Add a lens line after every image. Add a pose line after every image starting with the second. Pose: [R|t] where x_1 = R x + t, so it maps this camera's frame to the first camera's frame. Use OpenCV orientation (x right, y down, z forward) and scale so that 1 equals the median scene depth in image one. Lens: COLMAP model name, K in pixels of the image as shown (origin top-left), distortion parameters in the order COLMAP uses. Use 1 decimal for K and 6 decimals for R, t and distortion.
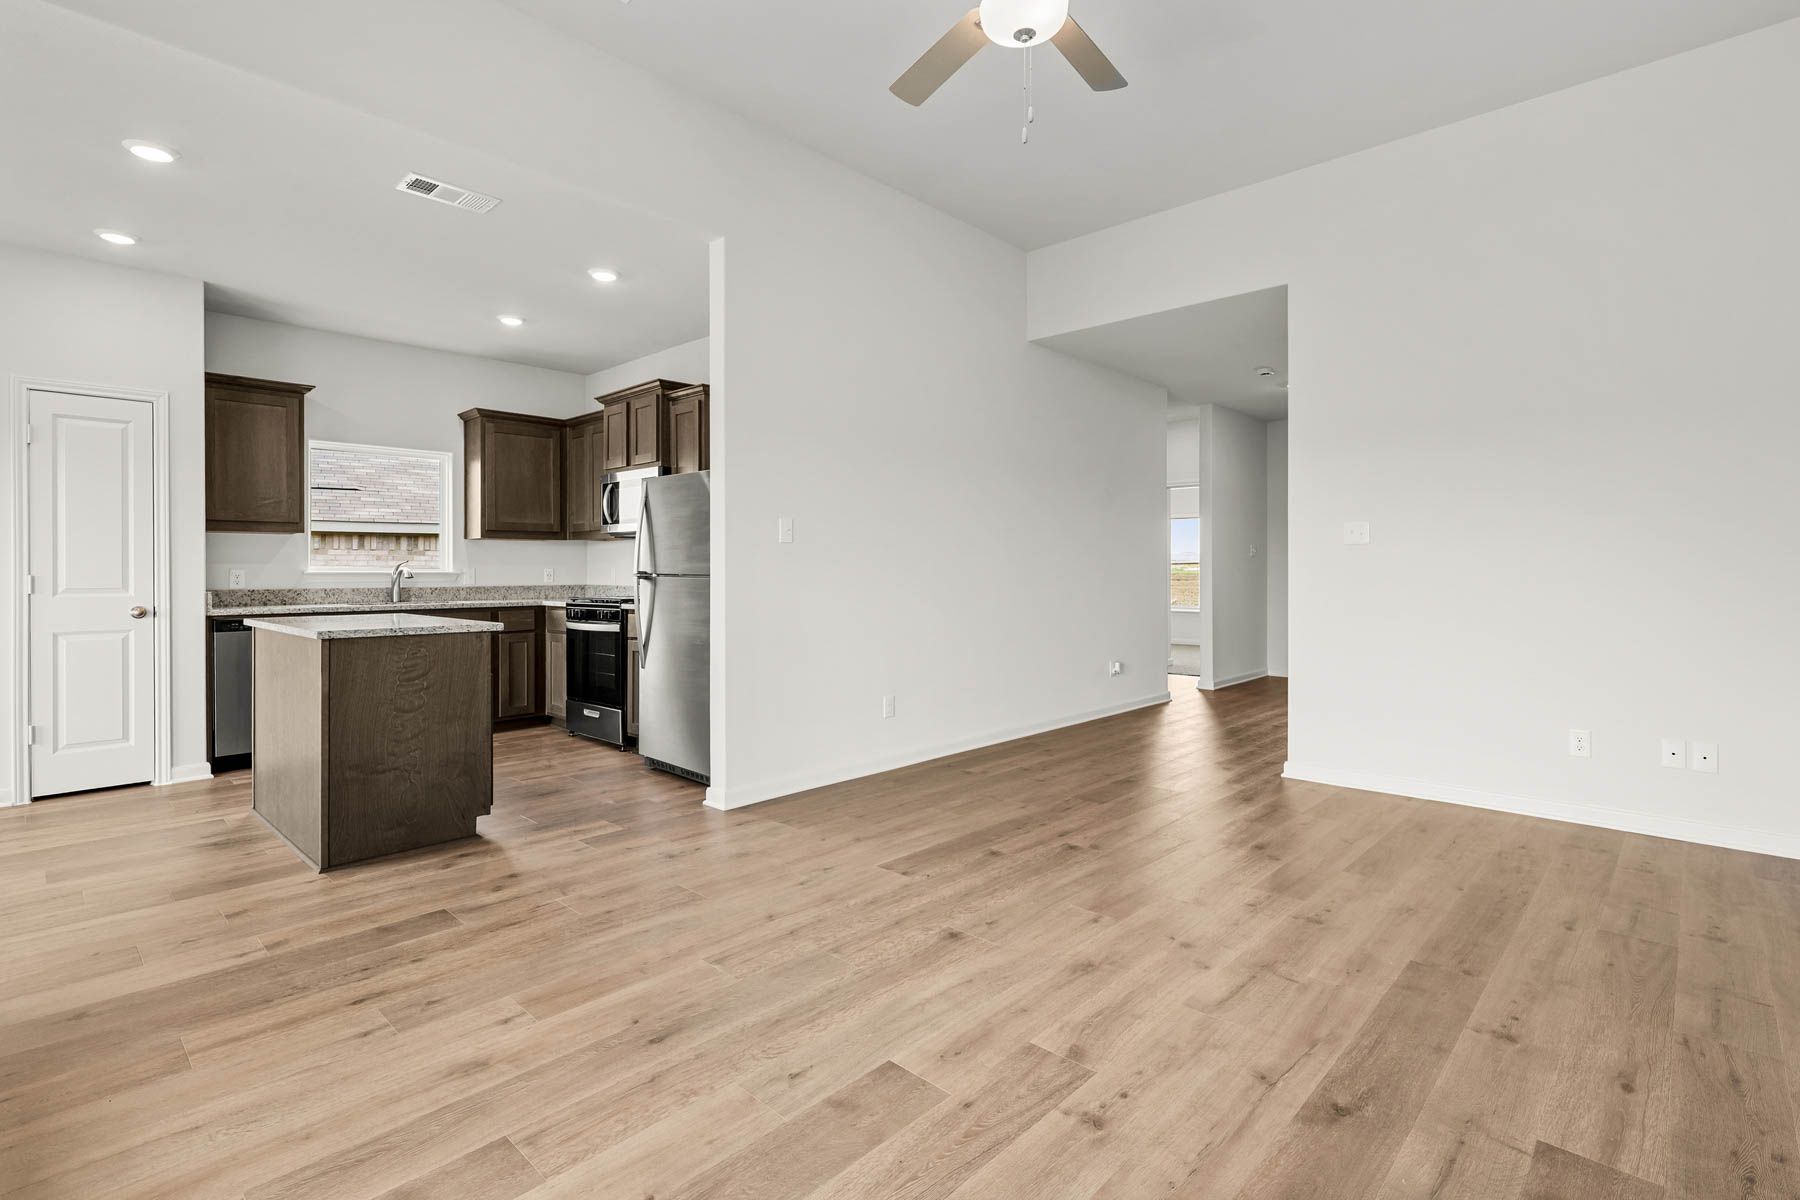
lens RADIAL K [[872.7, 0, 919.2], [0, 872.7, 572.5], [0, 0, 1]] dist [-0.000703, 0.000156]
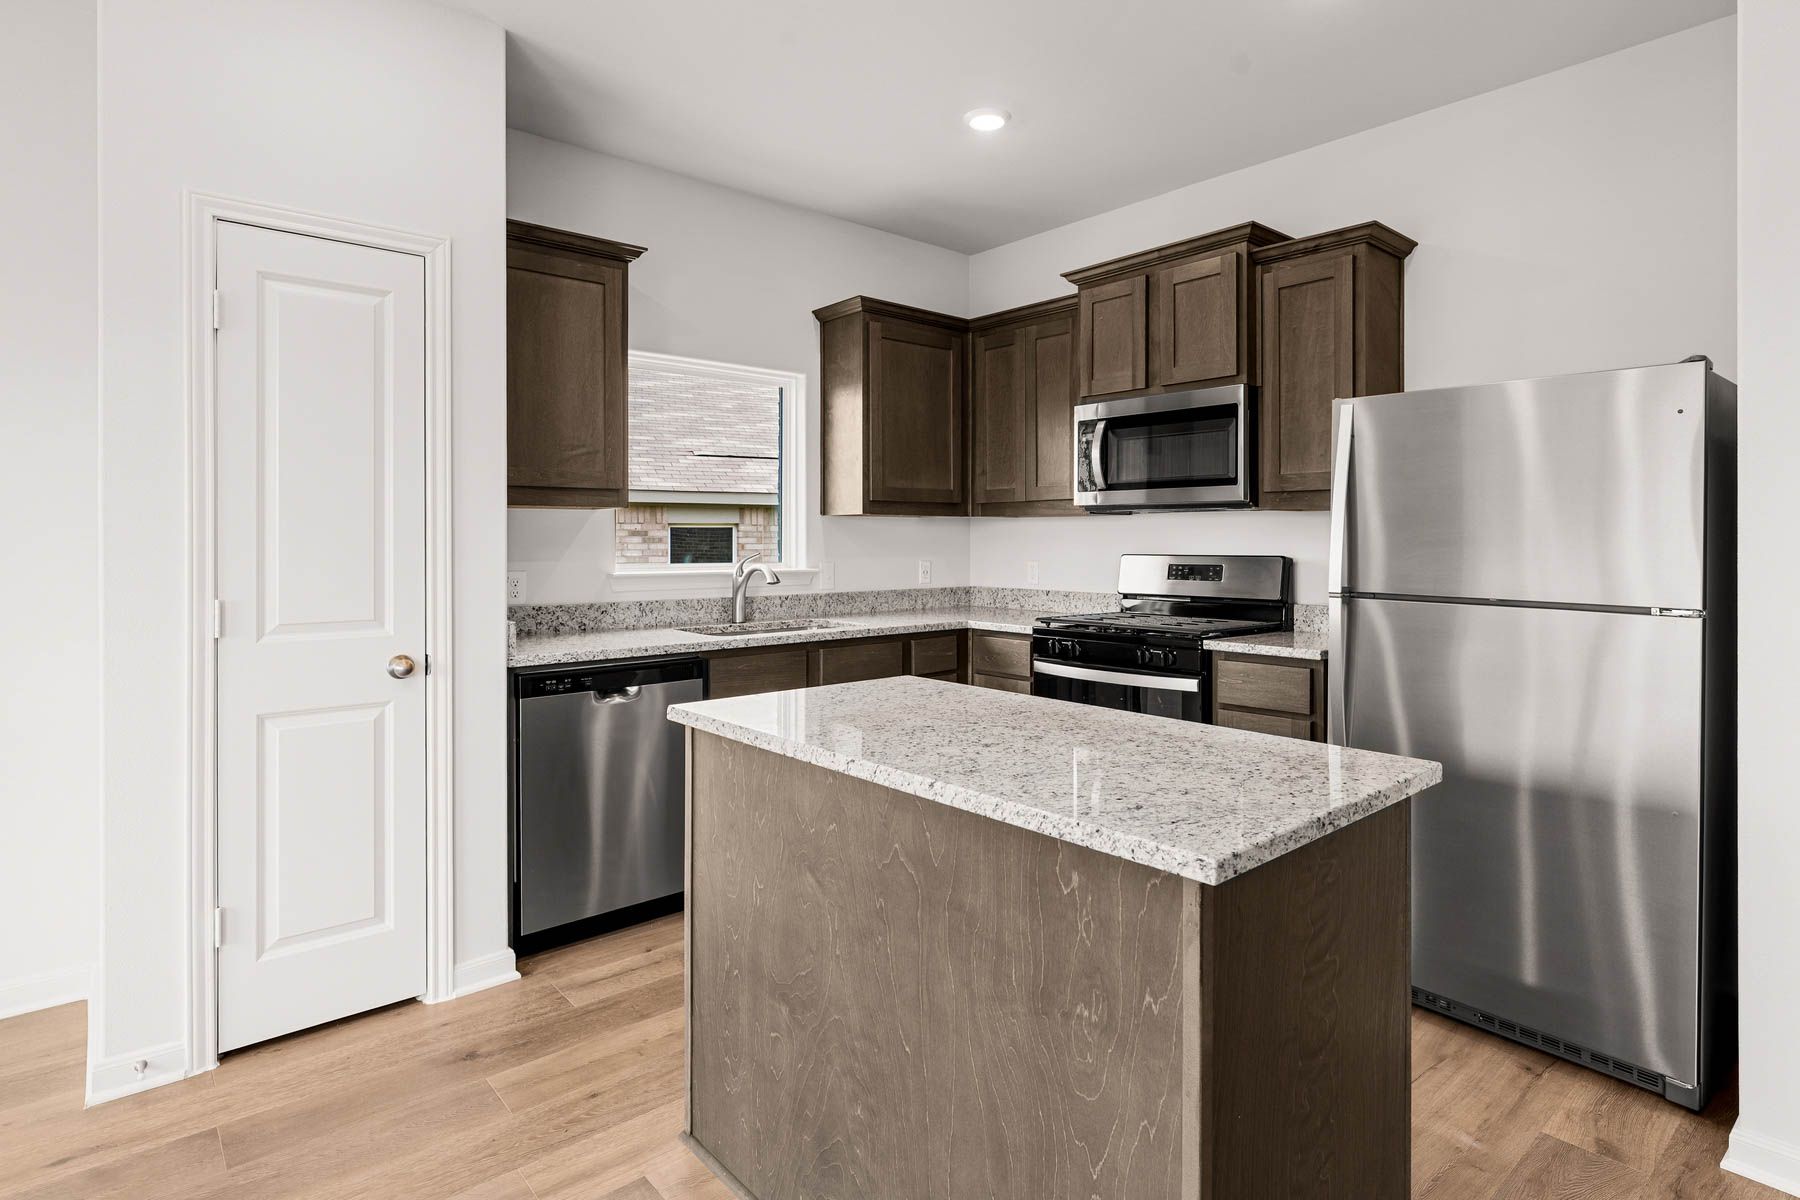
lens RADIAL K [[951.8, 0, 918.7], [0, 951.8, 539.9], [0, 0, 1]] dist [-0.001575, -0.000898]
pose [[0.995328, 0.002241, -0.096527, -0.425417], [-0.002392, 0.999996, -0.001452, -0.022252], [0.096523, 0.001676, 0.995329, 0.374609]]
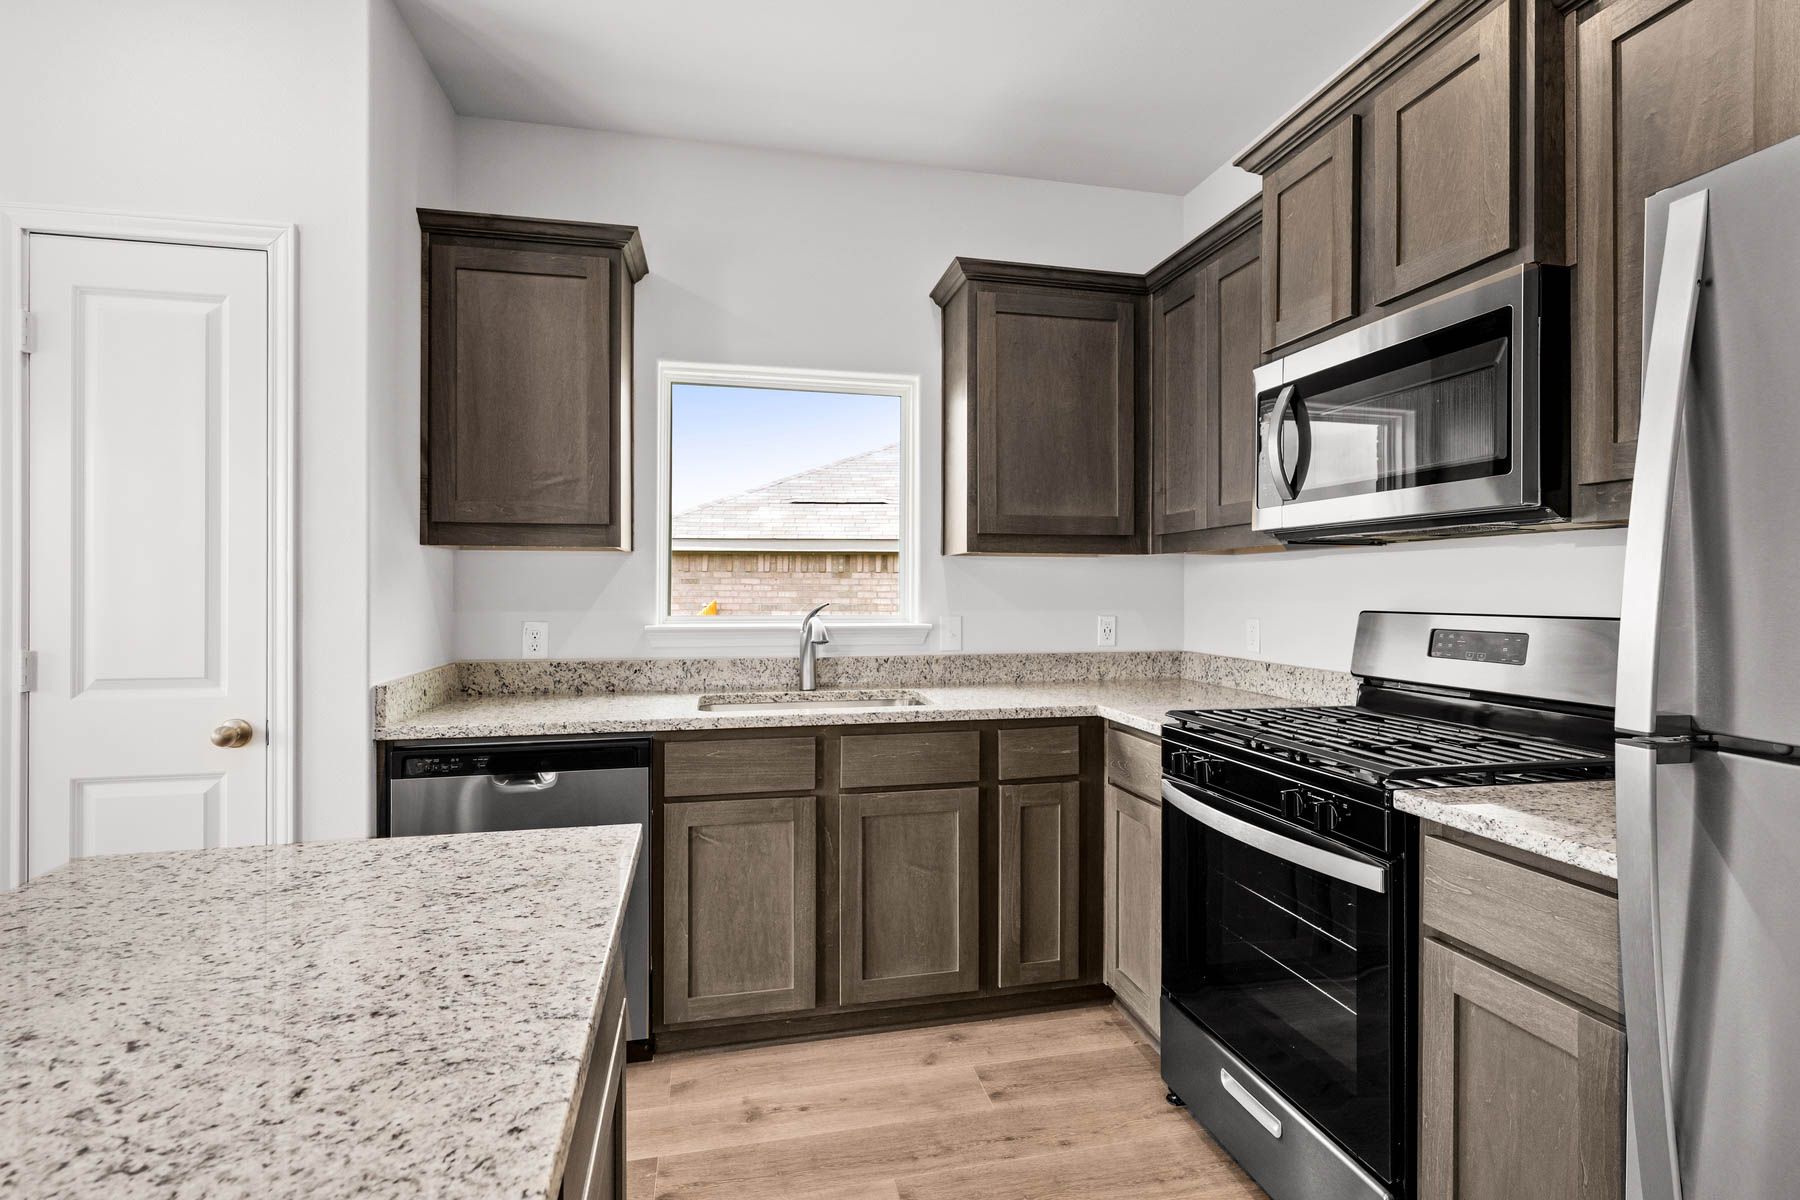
lens RADIAL K [[872.7, 0, 913.7], [0, 872.7, 589.9], [0, 0, 1]] dist [-0.000703, 0.000156]
pose [[0.828022, 0.004405, -0.560678, -0.291447], [-0.004229, 0.999990, 0.001611, -0.022079], [0.560680, 0.001037, 0.828032, 0.652375]]
